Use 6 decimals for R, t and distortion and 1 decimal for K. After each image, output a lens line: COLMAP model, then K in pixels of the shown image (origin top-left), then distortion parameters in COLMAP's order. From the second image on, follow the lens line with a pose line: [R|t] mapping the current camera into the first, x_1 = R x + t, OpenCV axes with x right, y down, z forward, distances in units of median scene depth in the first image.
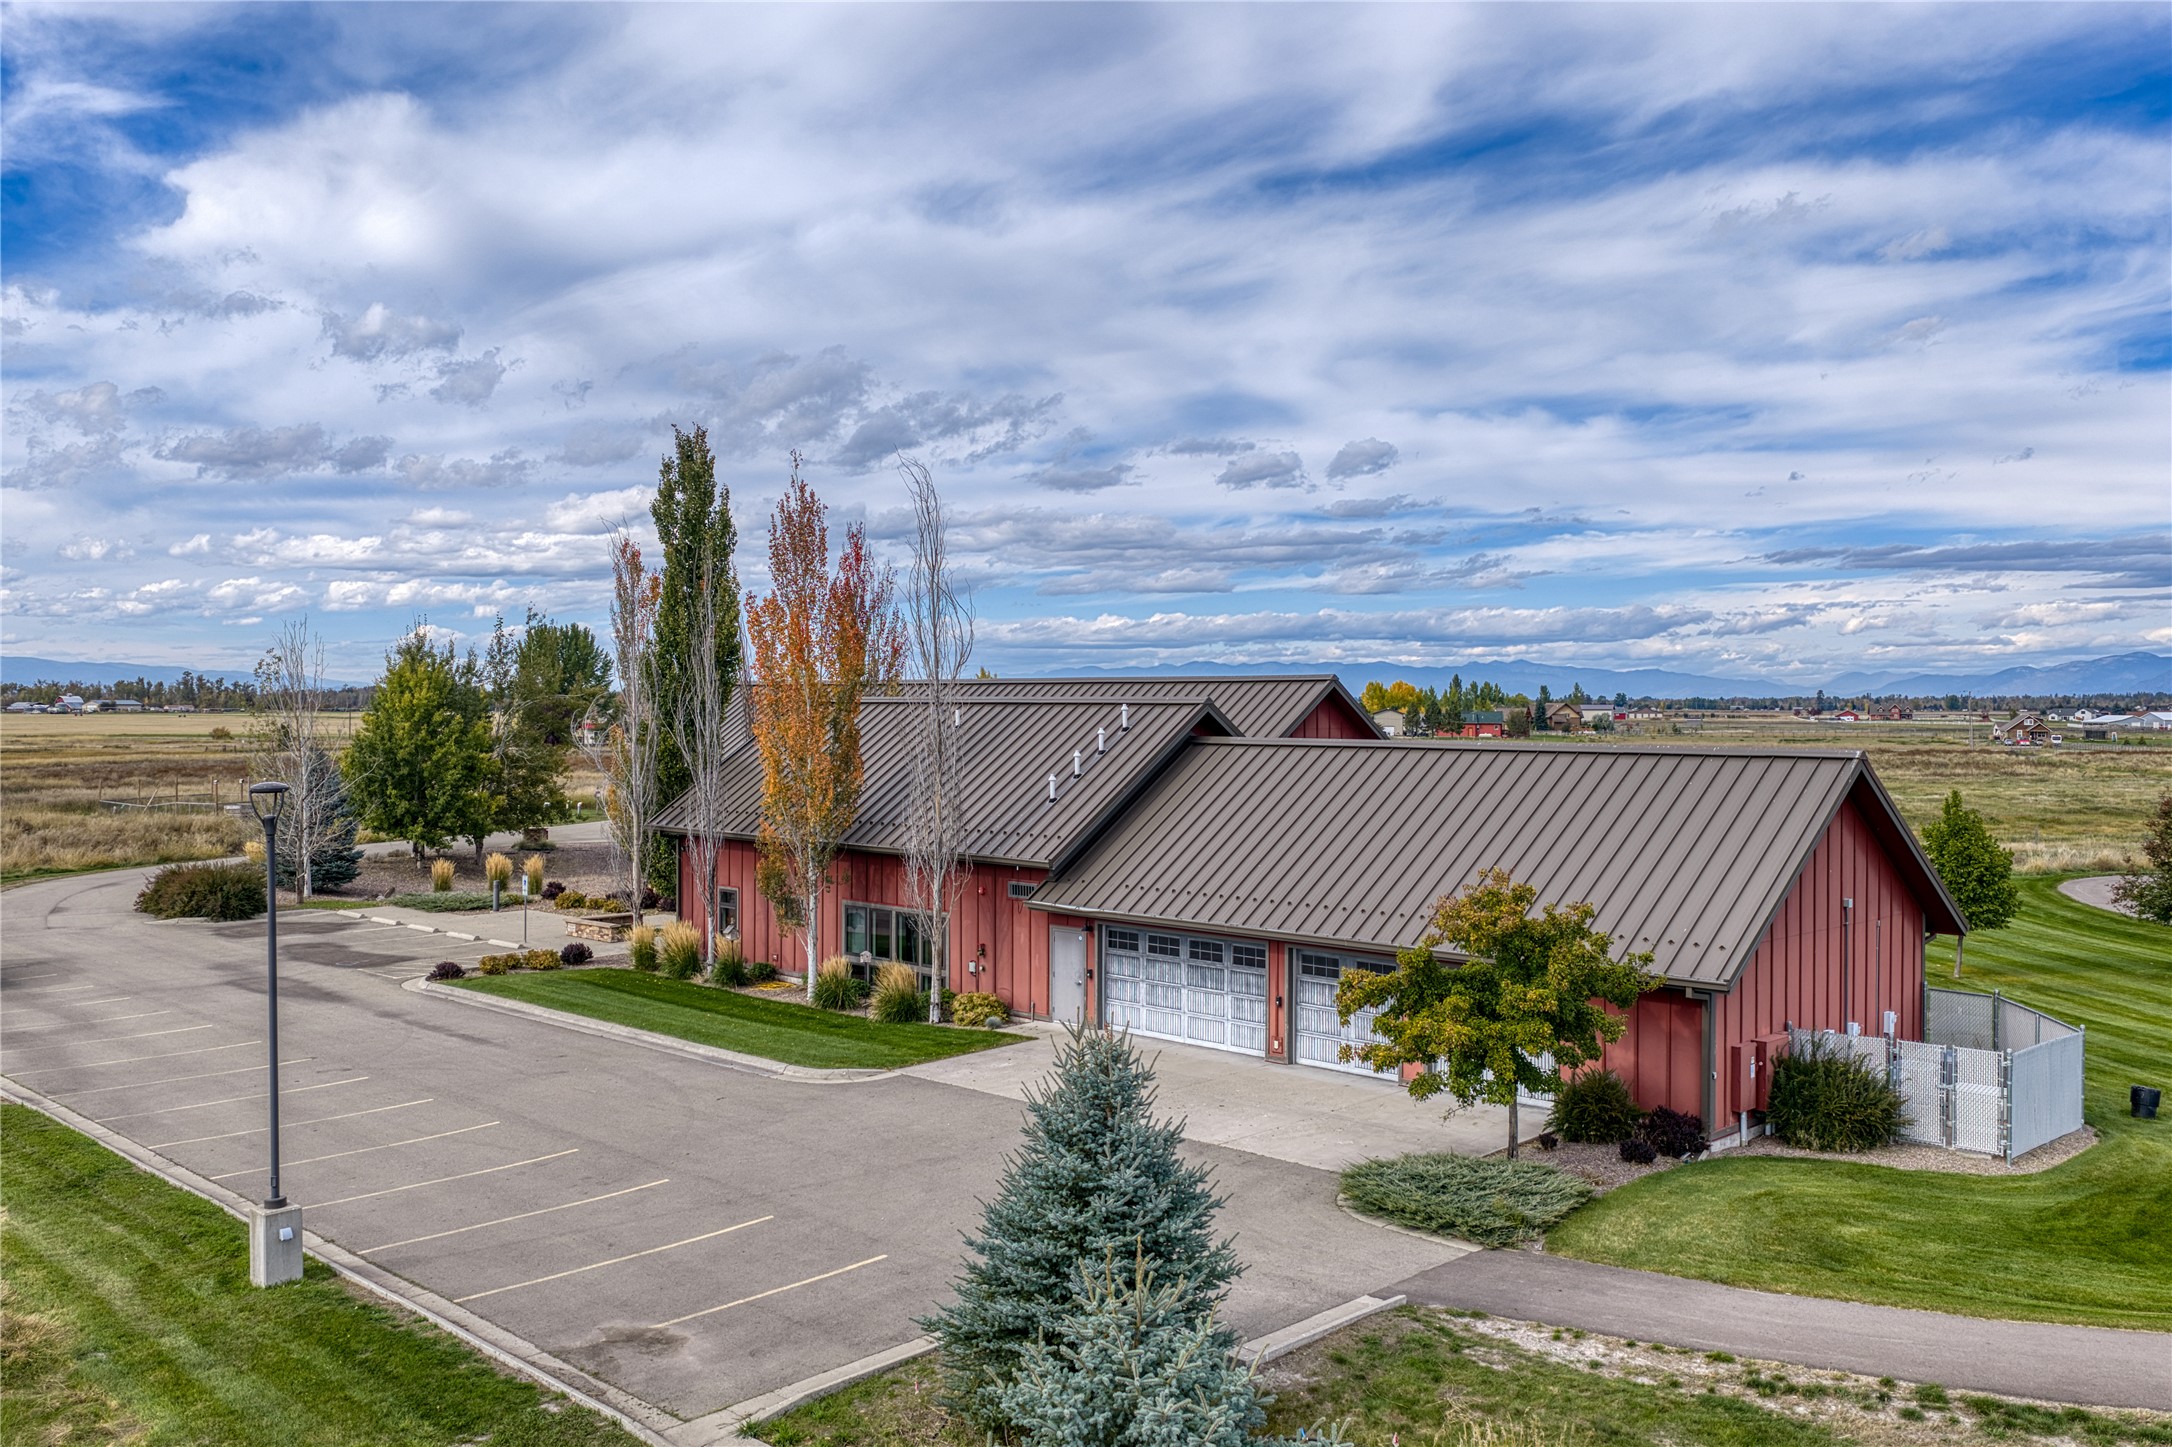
lens RADIAL K [[1781.6, 0, 1038.8], [0, 1781.6, 784.4], [0, 0, 1]] dist [0.038270, 0.030504]
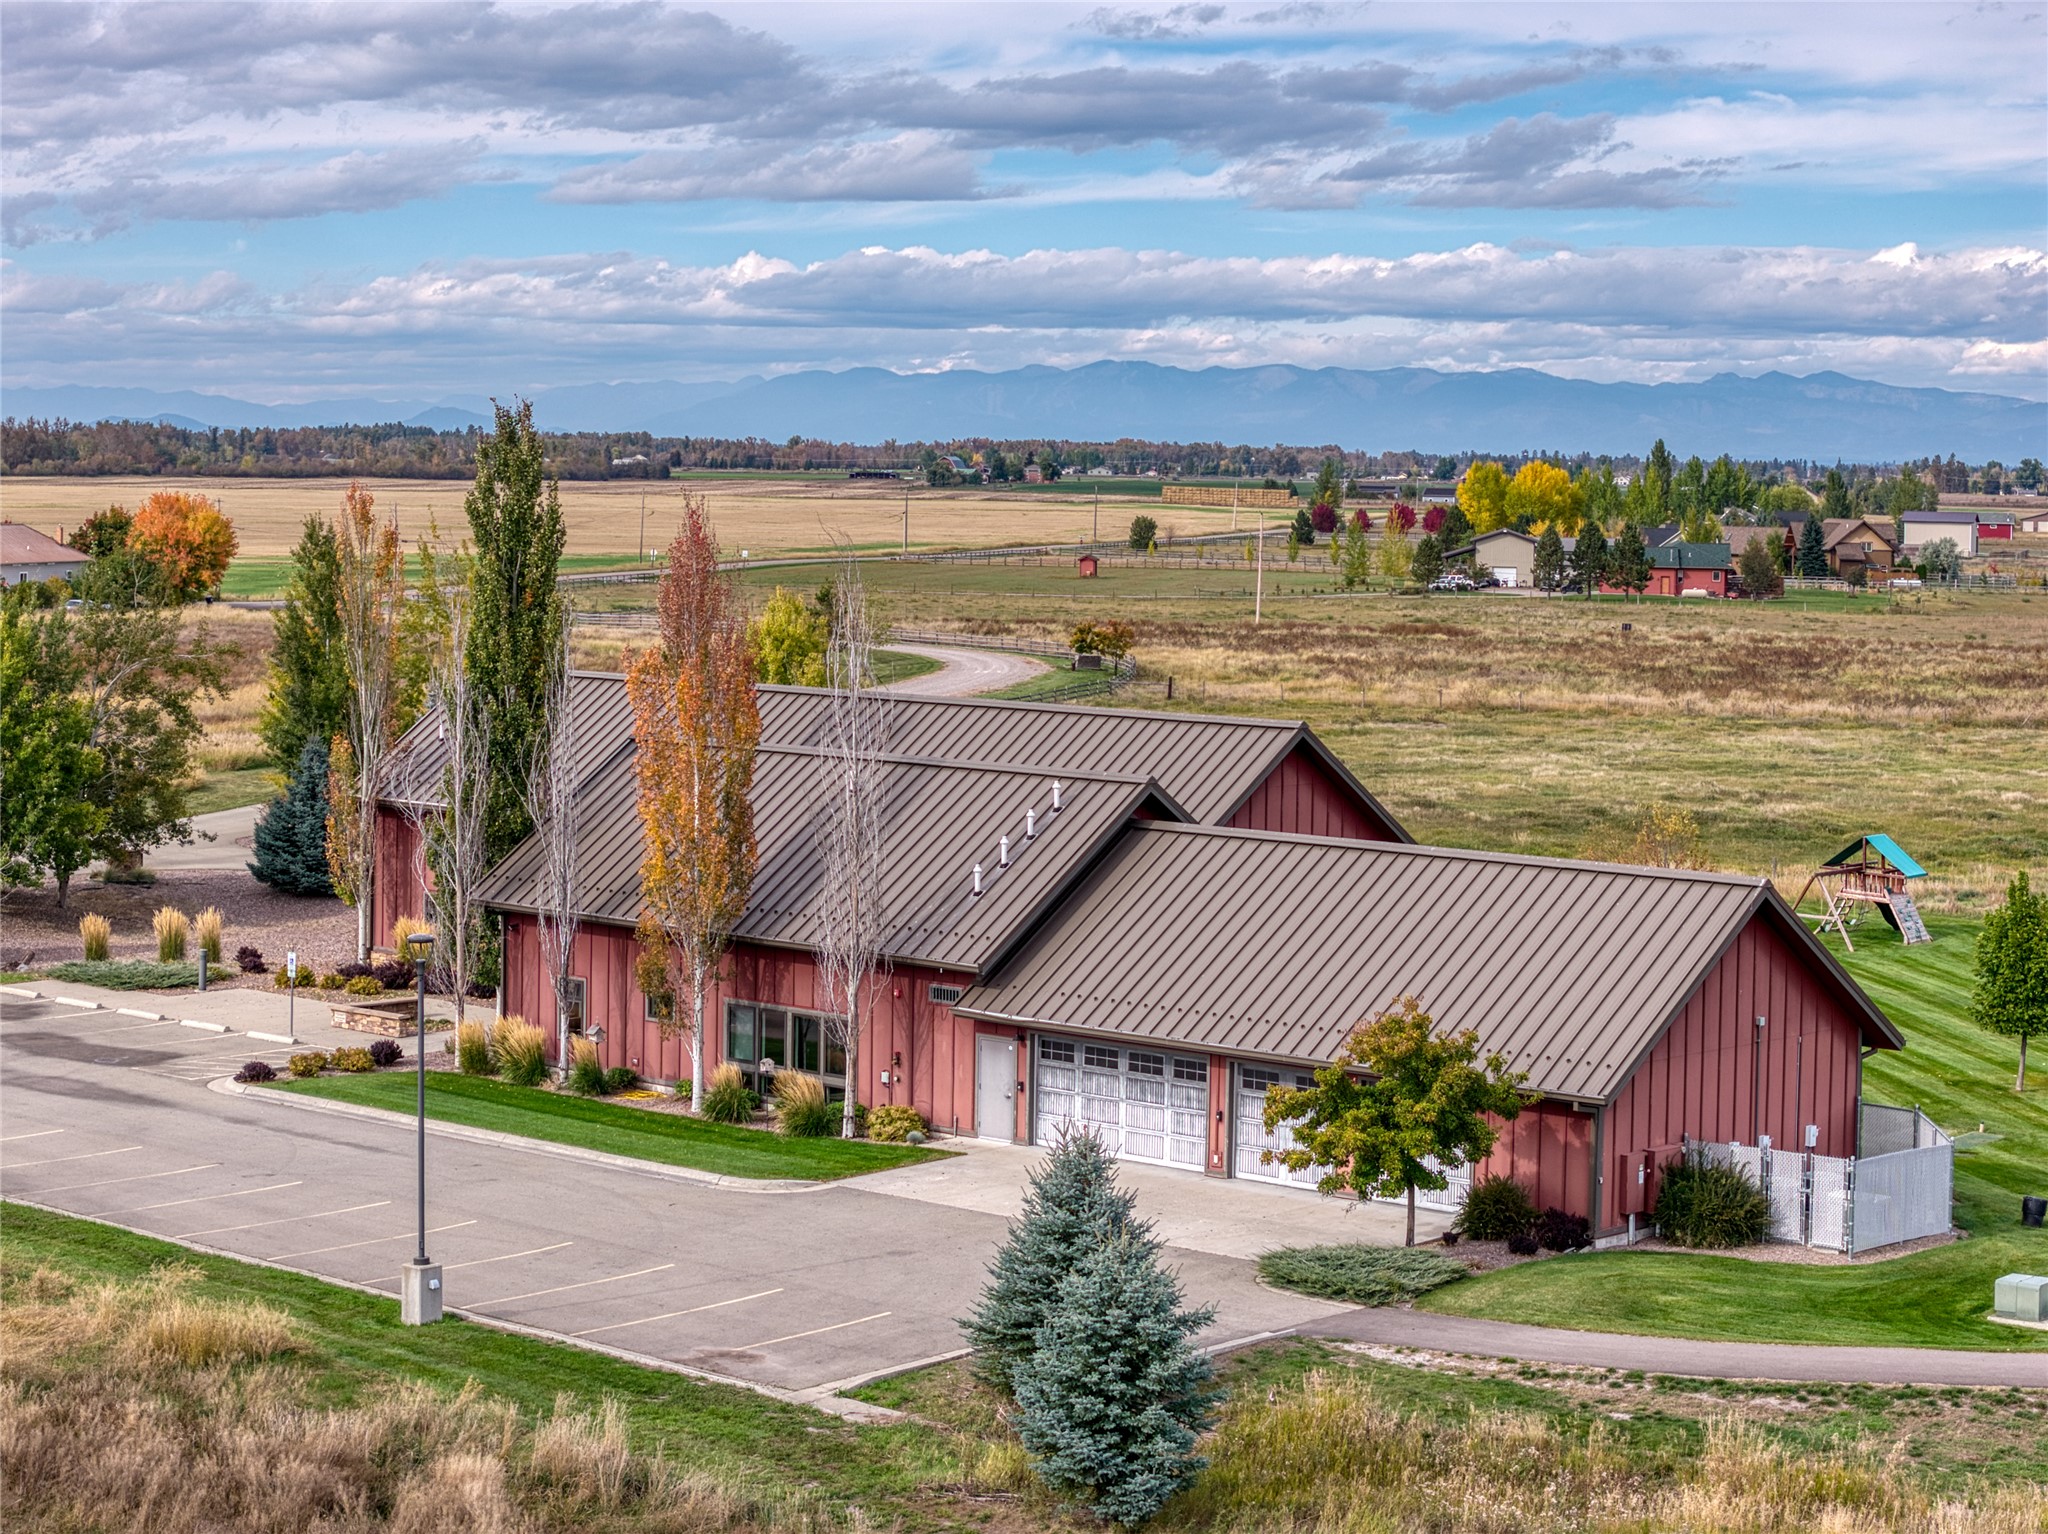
lens RADIAL K [[4147.0, 0, 1019.2], [0, 4147.0, 768.8], [0, 0, 1]] dist [-0.211697, 0.000000]
pose [[0.997558, 0.012894, 0.068647, -0.135403], [-0.015198, 0.999335, 0.033139, -0.144275], [-0.068174, -0.034101, 0.997090, -1.269415]]
